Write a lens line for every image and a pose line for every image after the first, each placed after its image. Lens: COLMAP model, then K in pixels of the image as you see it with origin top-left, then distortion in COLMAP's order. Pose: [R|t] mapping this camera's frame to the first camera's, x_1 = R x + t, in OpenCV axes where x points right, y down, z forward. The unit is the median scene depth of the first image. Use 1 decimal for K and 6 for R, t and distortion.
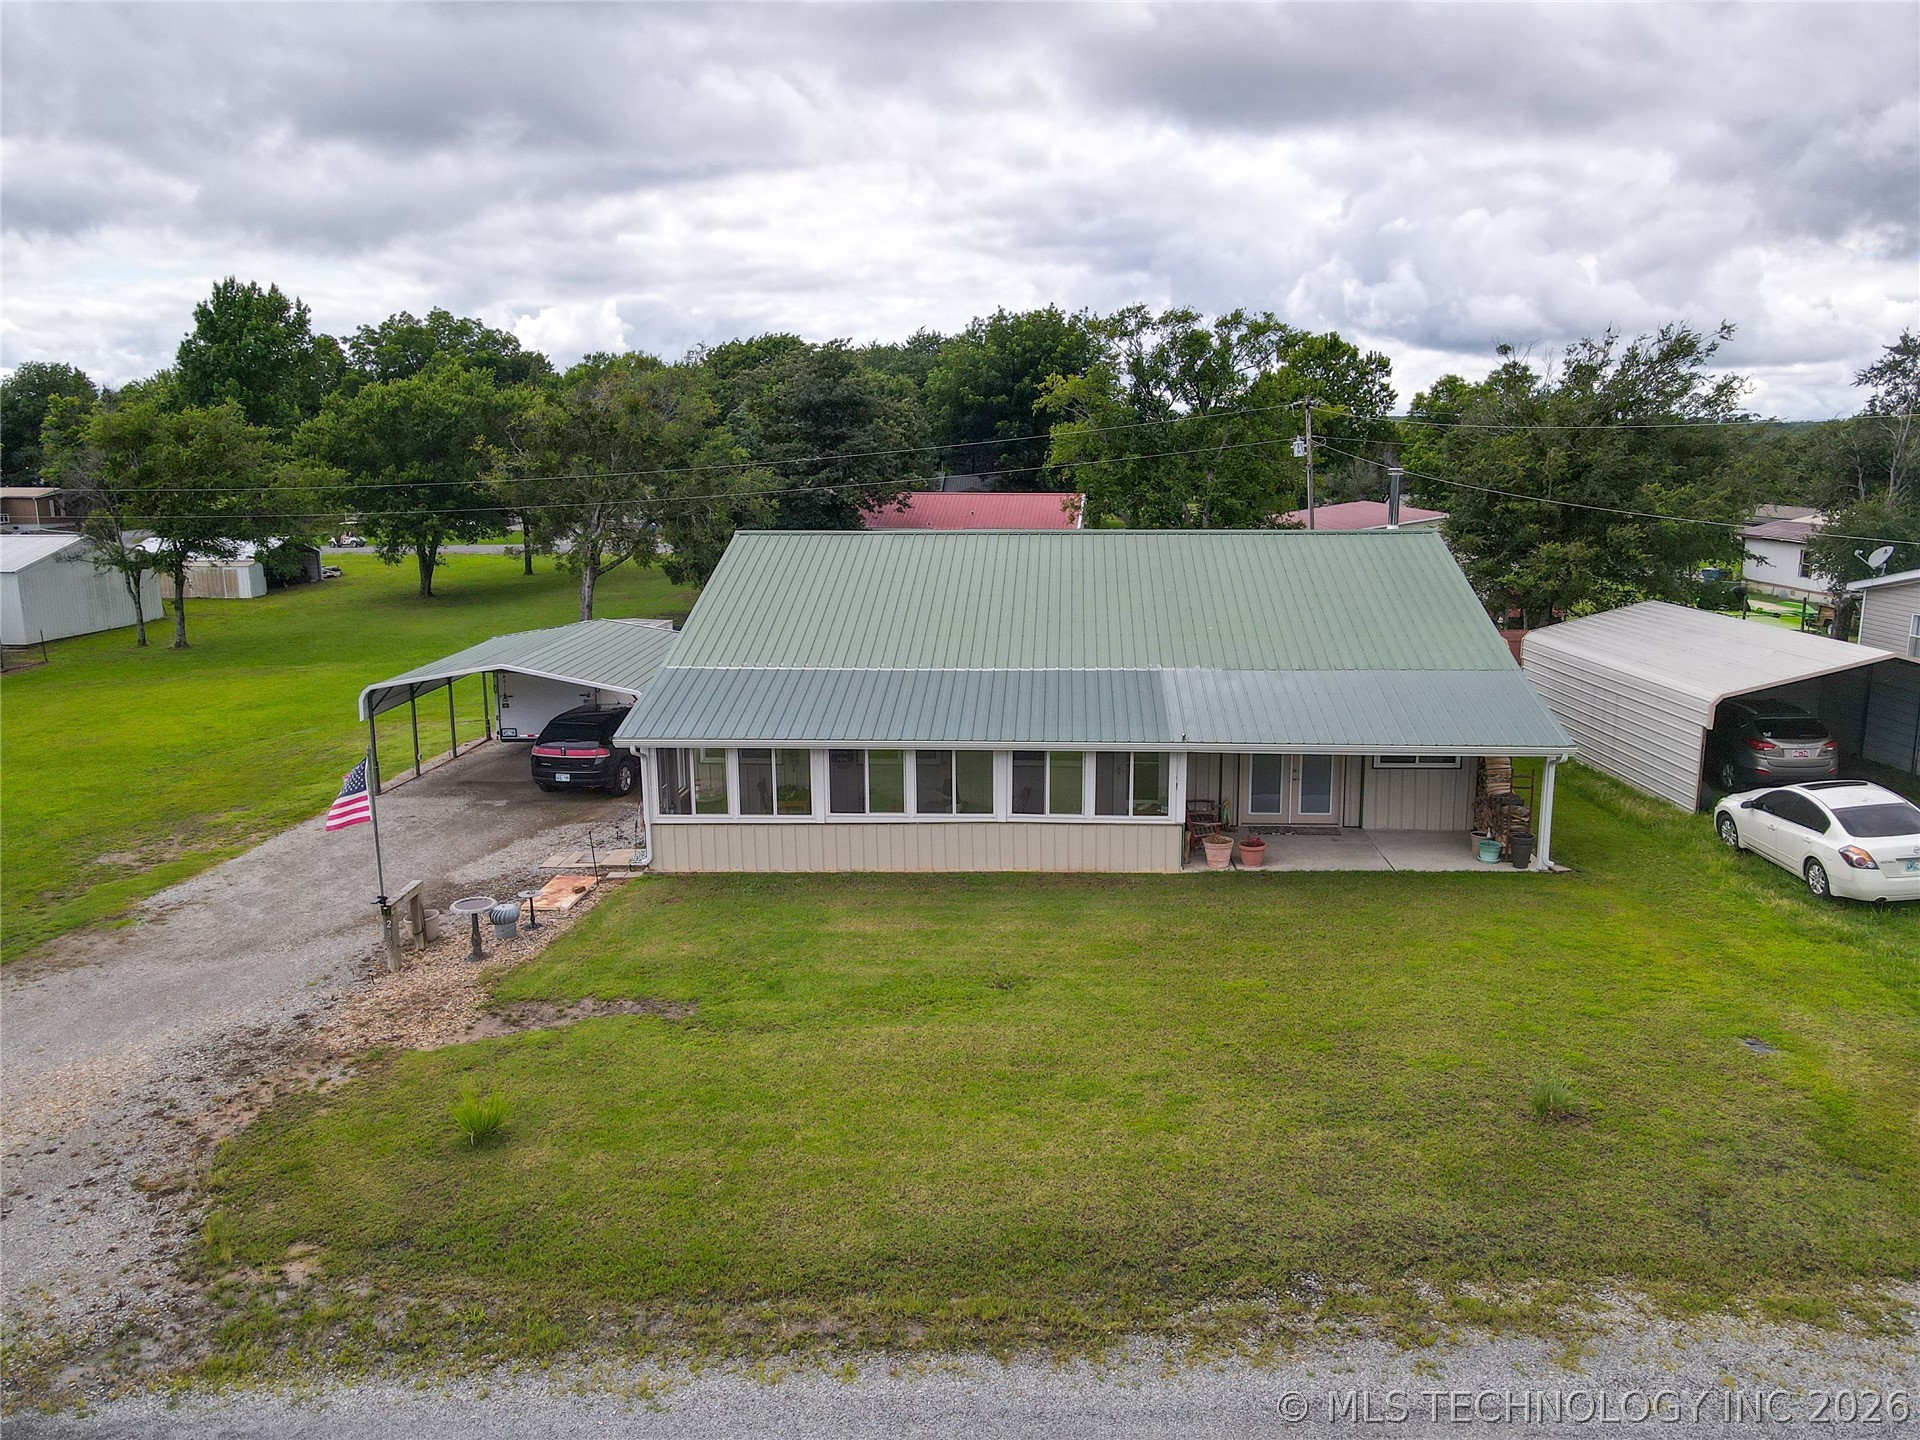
lens RADIAL K [[1408.0, 0, 966.7], [0, 1408.0, 715.5], [0, 0, 1]] dist [0.016837, 0.002505]
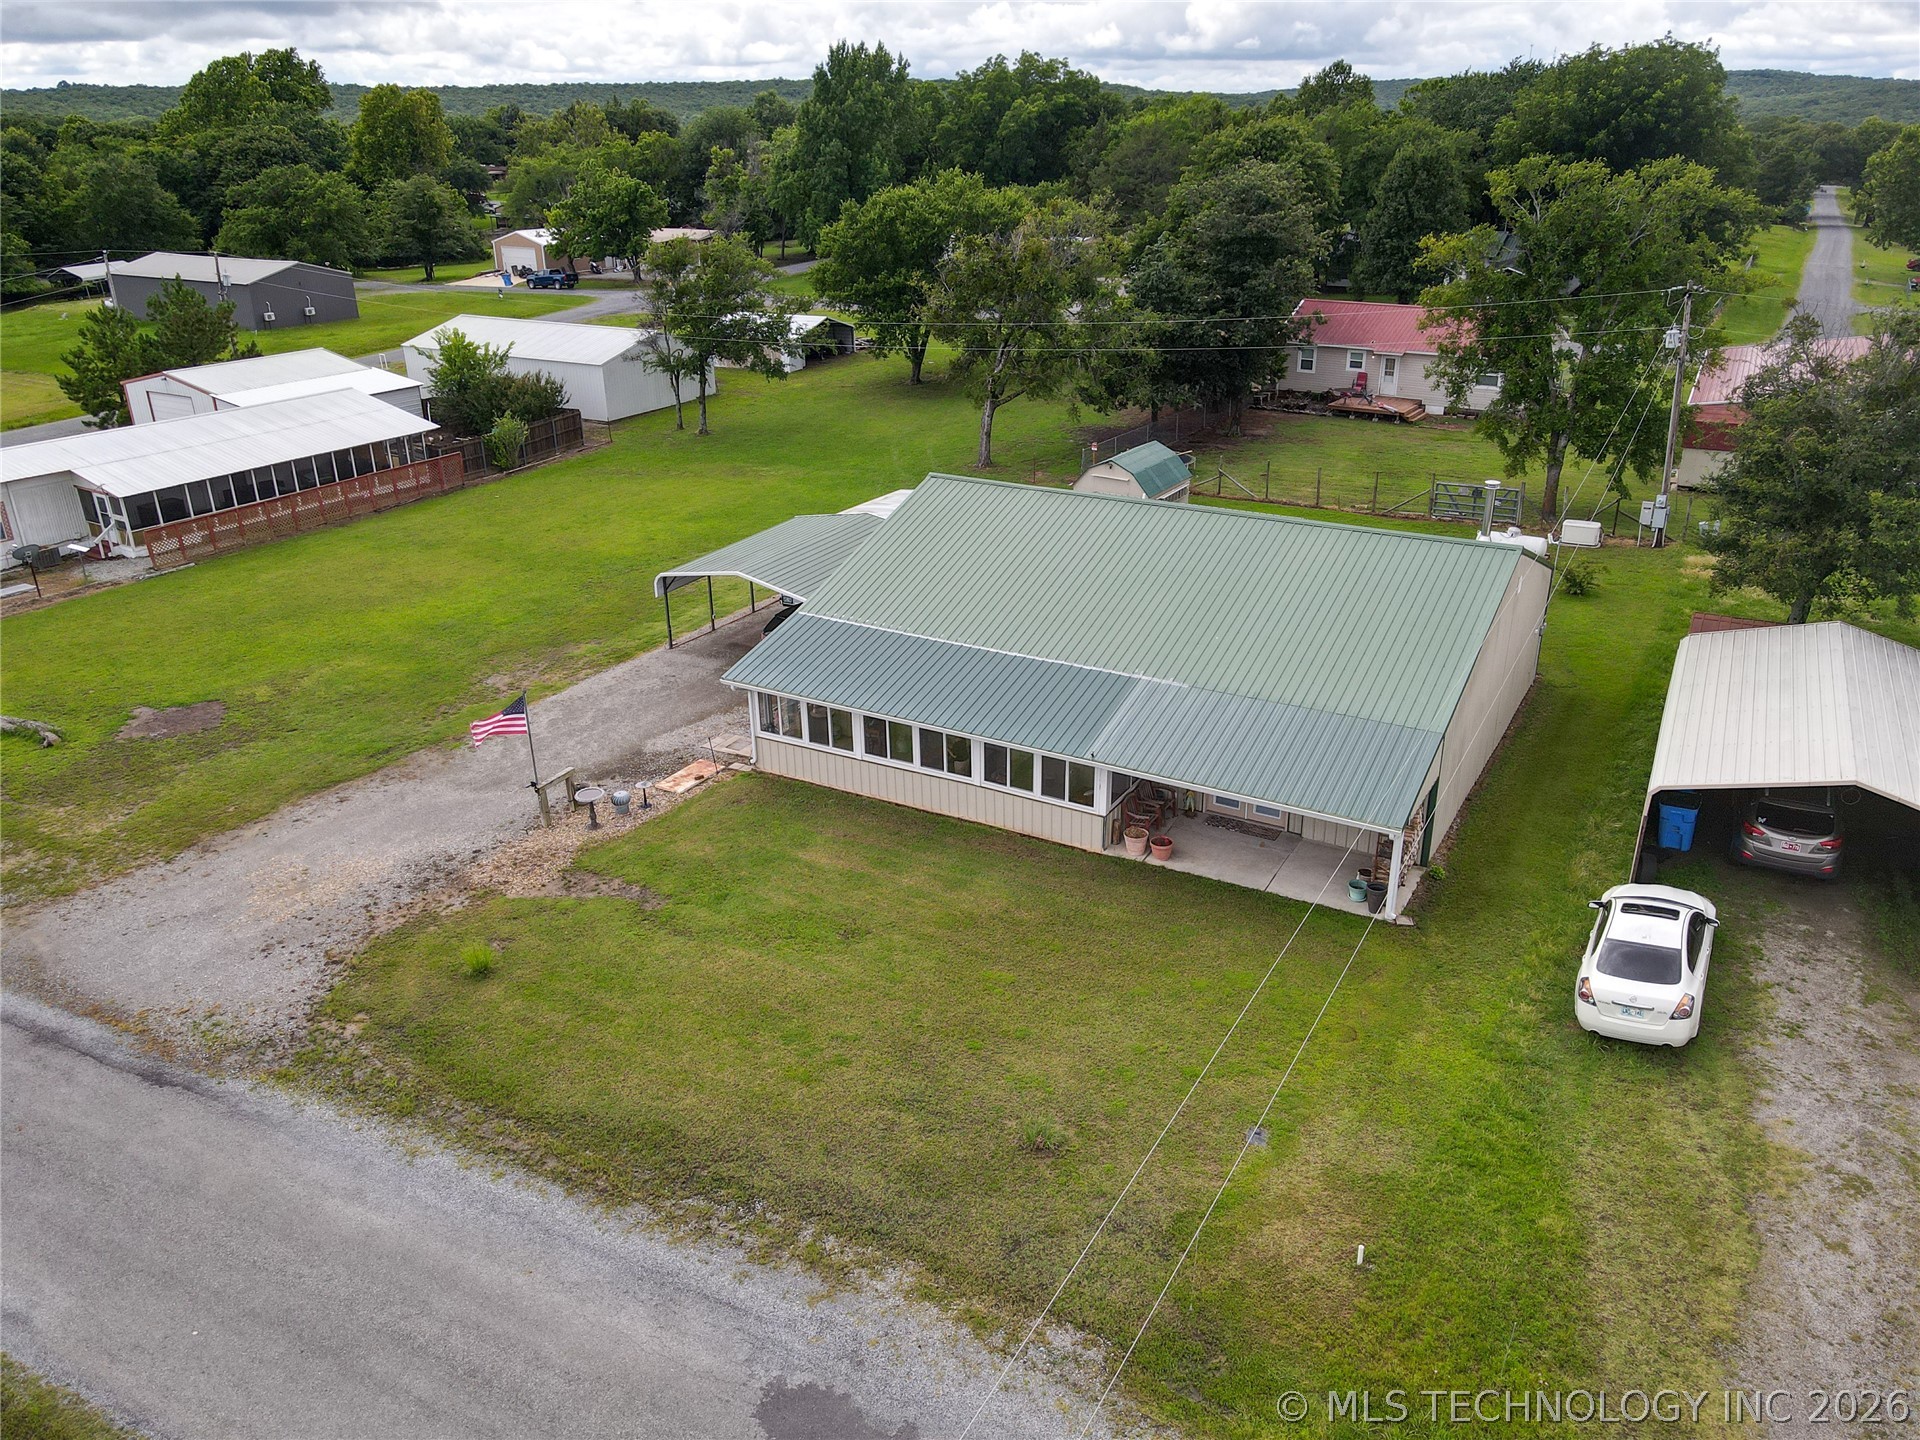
lens RADIAL K [[1402.3, 0, 966.6], [0, 1402.3, 711.1], [0, 0, 1]] dist [0.010749, 0.009874]
pose [[0.896762, 0.168175, -0.409311, 0.533135], [-0.077500, 0.970360, 0.228901, -0.284786], [0.435675, -0.173548, 0.883215, -0.123967]]
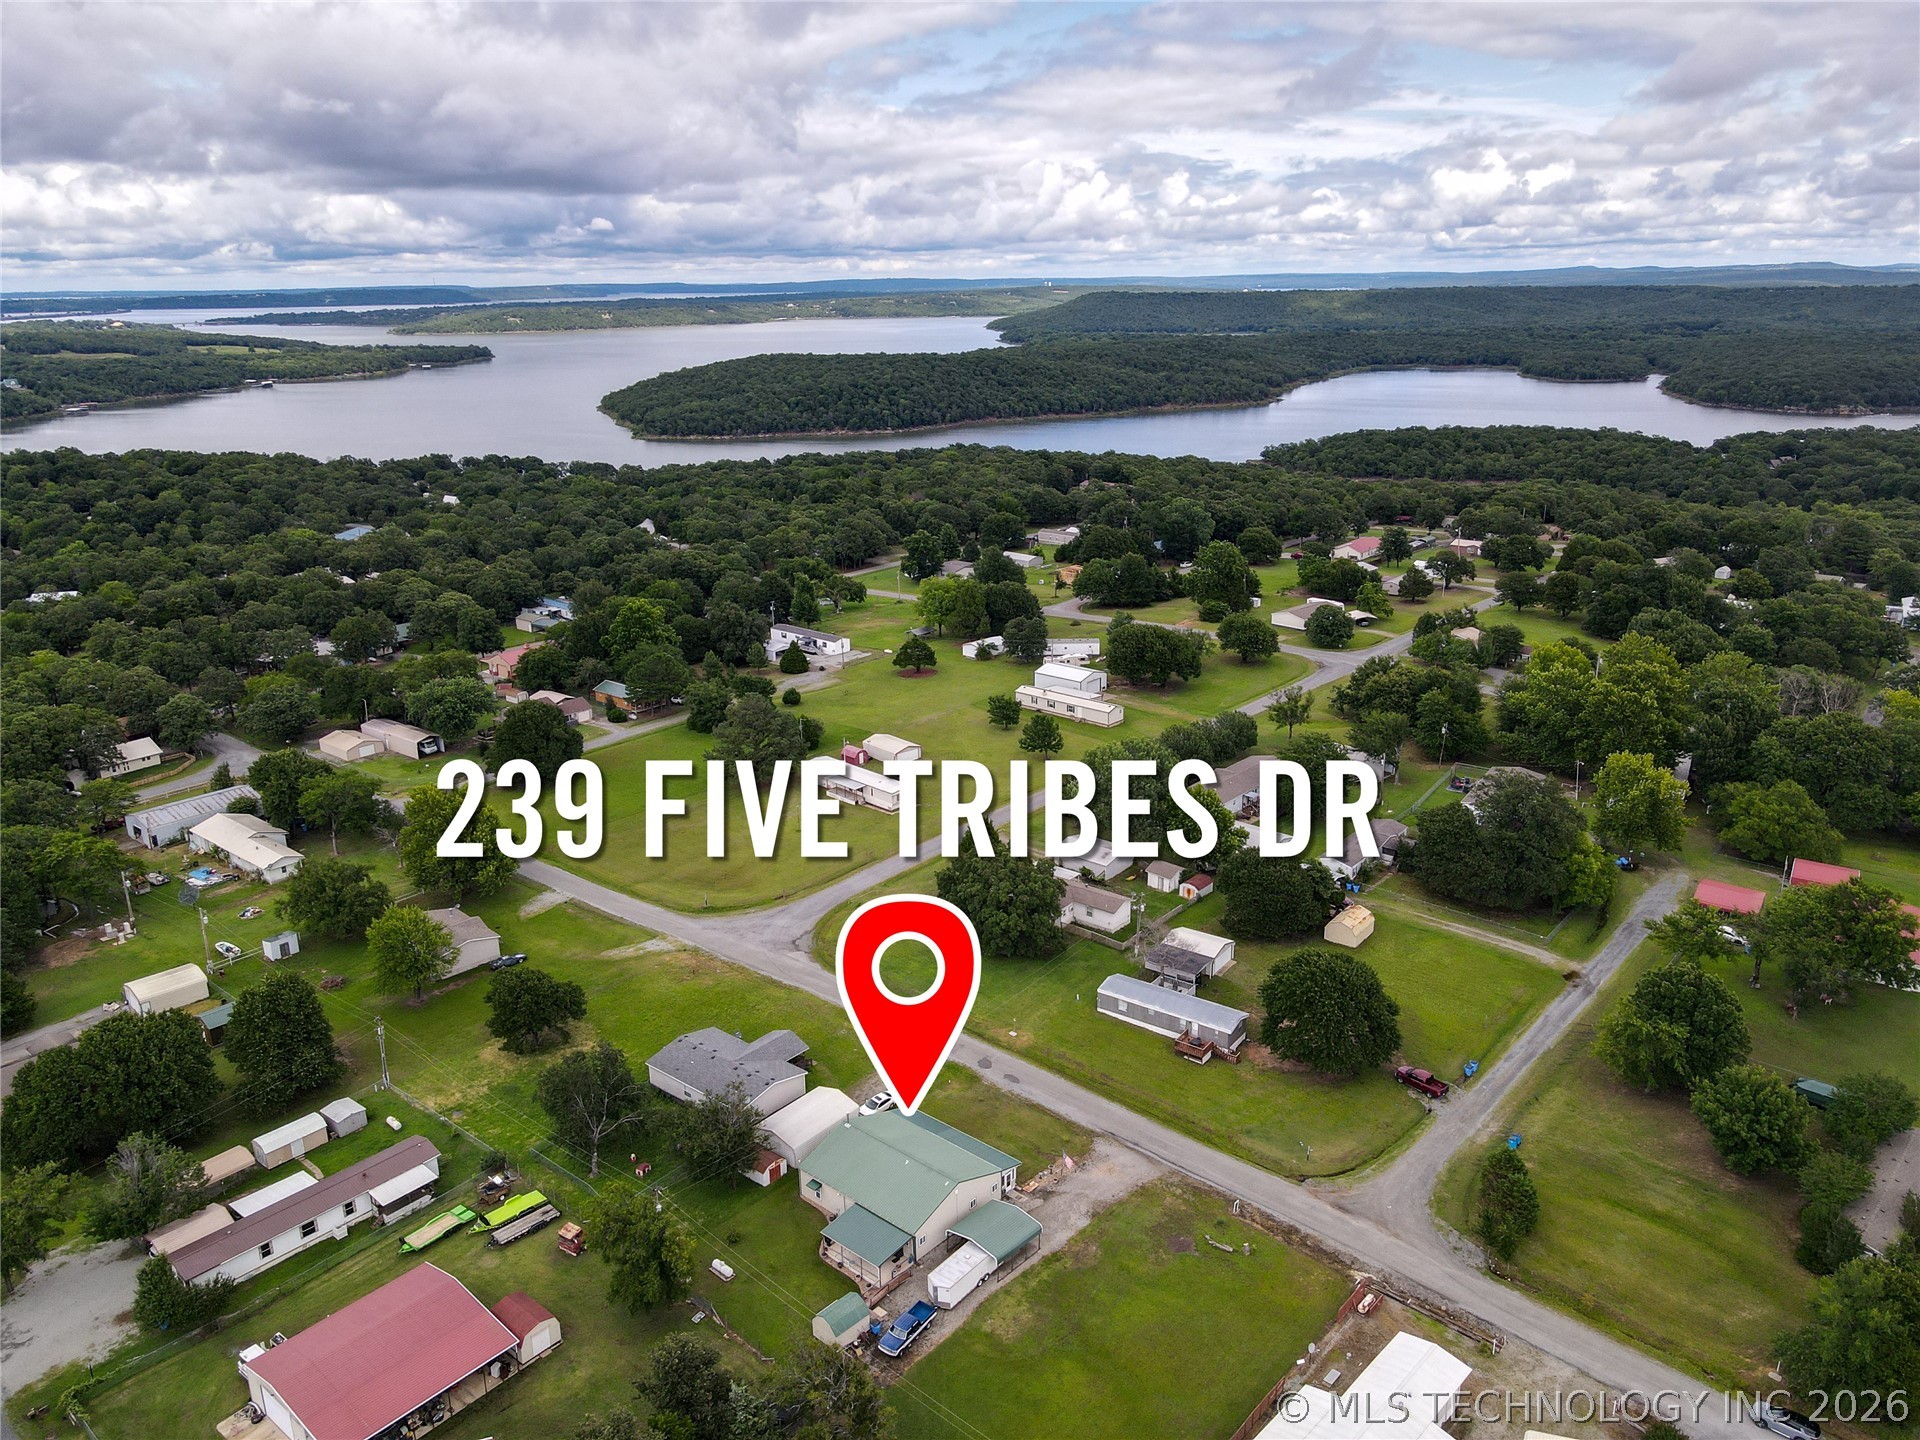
lens RADIAL K [[1415.6, 0, 969.9], [0, 1415.6, 711.8], [0, 0, 1]] dist [-0.000367, 0.002806]
pose [[-0.792614, -0.167021, 0.586402, -3.227295], [0.131470, 0.892310, 0.431854, -4.245466], [-0.595381, 0.419388, -0.685299, 4.374212]]
